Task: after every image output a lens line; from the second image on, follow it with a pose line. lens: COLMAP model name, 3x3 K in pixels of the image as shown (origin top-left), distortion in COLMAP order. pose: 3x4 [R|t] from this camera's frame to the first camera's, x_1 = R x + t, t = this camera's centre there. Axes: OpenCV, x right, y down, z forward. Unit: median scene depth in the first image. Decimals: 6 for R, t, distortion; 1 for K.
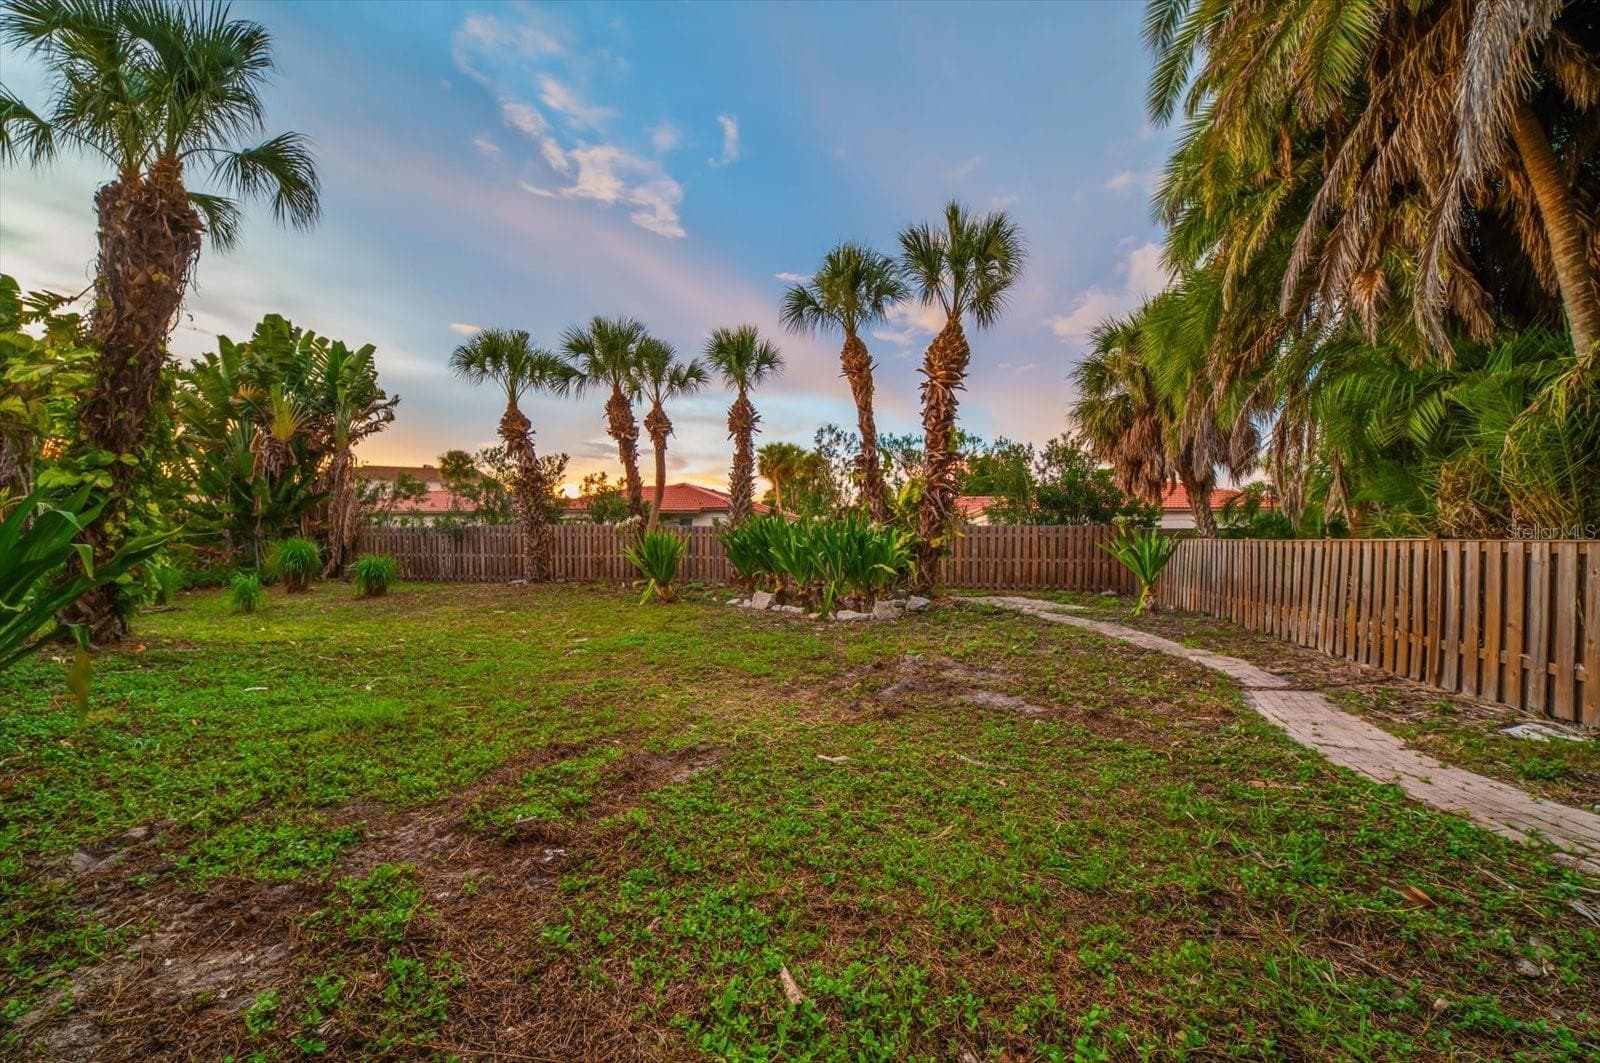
lens RADIAL K [[638.3, 0, 804.5], [0, 638.3, 524.8], [0, 0, 1]] dist [0.002346, 0.000129]
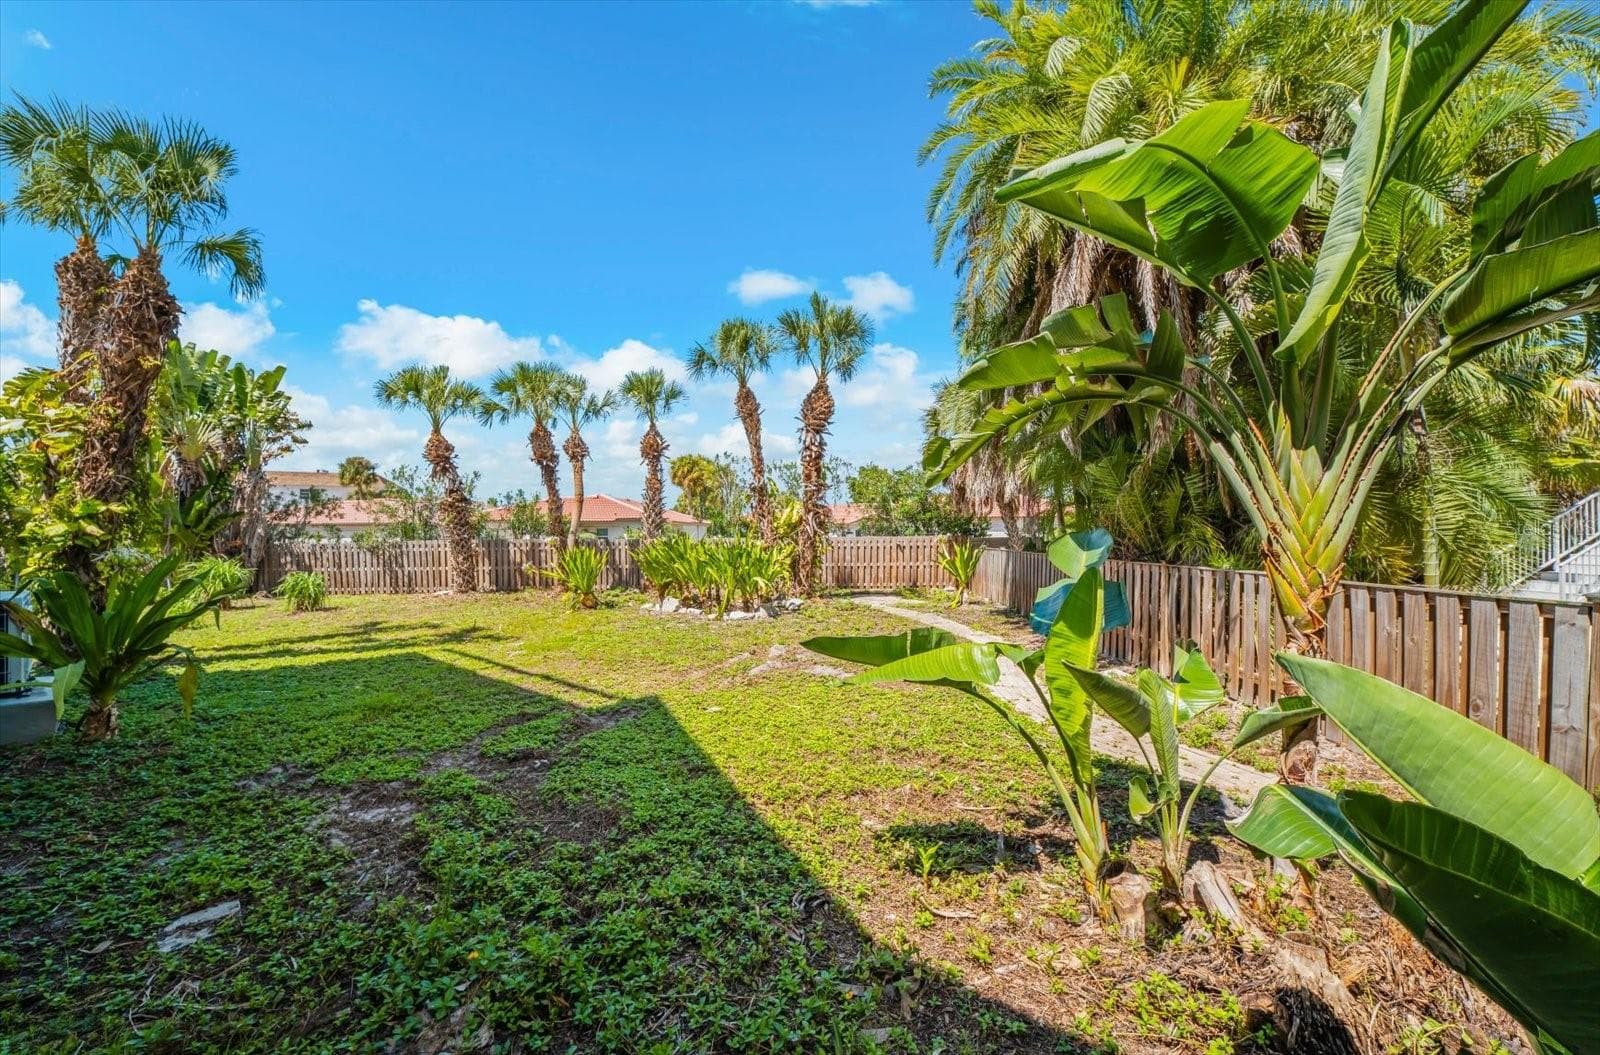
lens RADIAL K [[616.0, 0, 826.4], [0, 616.0, 528.9], [0, 0, 1]] dist [-0.000909, -0.002777]
pose [[0.985627, -0.013687, 0.168383, 0.024673], [0.011108, 0.999806, 0.016248, -0.034037], [-0.168573, -0.014144, 0.985588, -0.171978]]
